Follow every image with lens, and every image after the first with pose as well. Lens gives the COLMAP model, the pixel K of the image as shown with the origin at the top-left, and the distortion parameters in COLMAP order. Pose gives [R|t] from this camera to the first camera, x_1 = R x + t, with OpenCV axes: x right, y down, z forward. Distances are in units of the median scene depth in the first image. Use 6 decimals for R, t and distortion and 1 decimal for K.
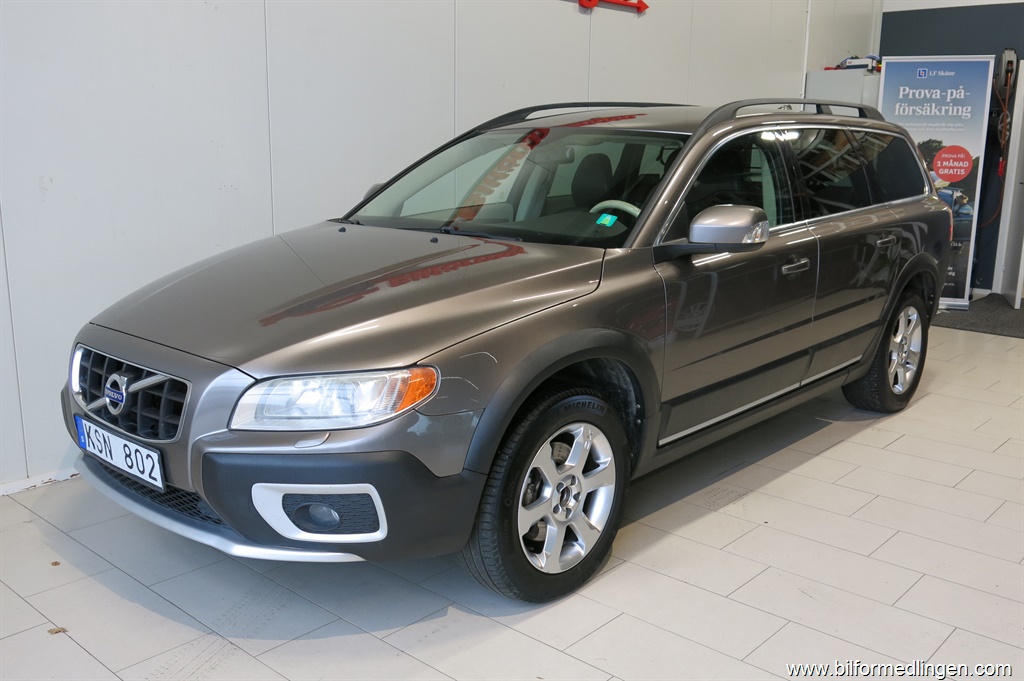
lens RADIAL K [[941.5, 0, 512.0], [0, 941.5, 340.5], [0, 0, 1]] dist [-0.004902, -0.005442]
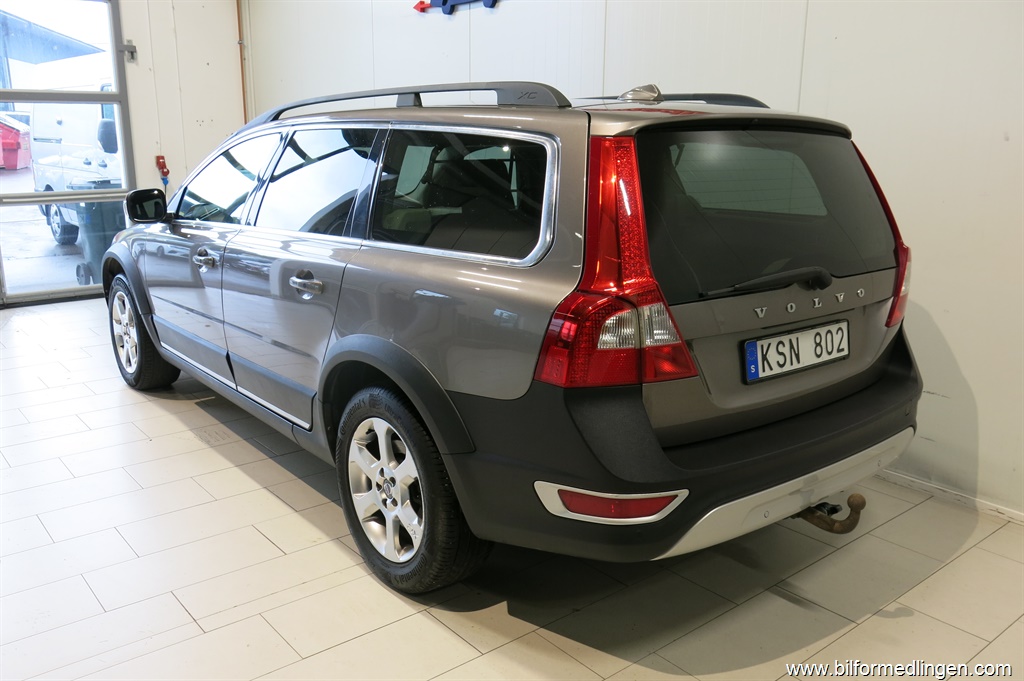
lens RADIAL K [[855.3, 0, 512.0], [0, 855.3, 340.5], [0, 0, 1]] dist [-0.013440, -0.007229]
pose [[-0.151565, 0.224559, -0.962601, 0.655988], [-0.217277, 0.942464, 0.254072, -0.171742], [0.964271, 0.247659, -0.094053, 0.791624]]
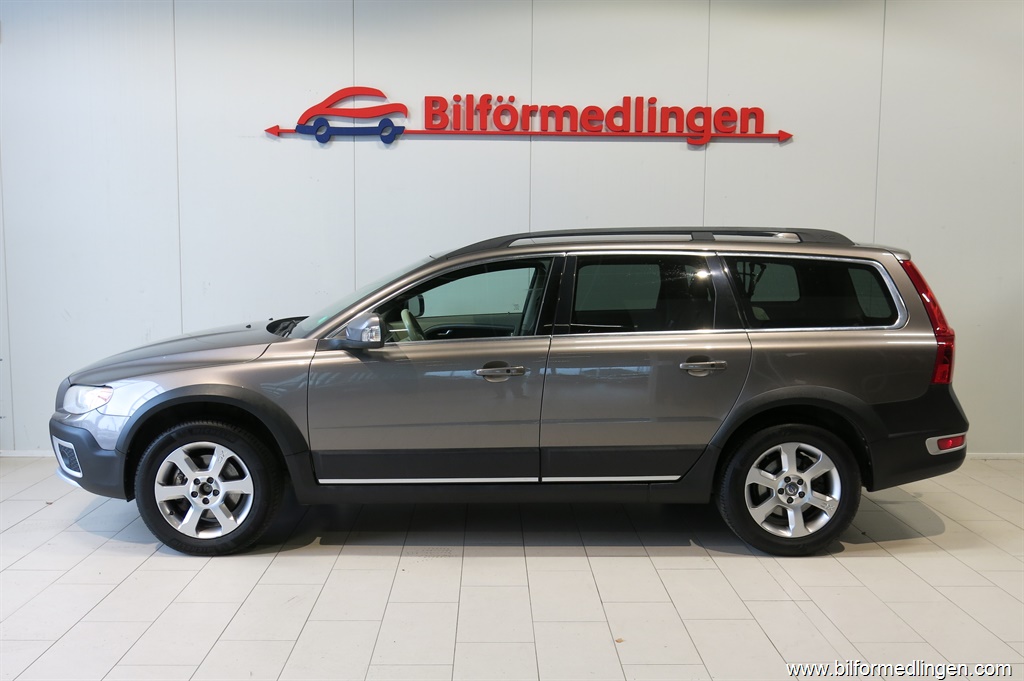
lens RADIAL K [[918.6, 0, 512.0], [0, 918.6, 340.5], [0, 0, 1]] dist [-0.020447, 0.002149]
pose [[0.681393, 0.066528, -0.728888, 0.622196], [-0.154579, 0.986478, -0.054467, -0.030657], [0.715408, 0.149784, 0.682463, 0.124908]]
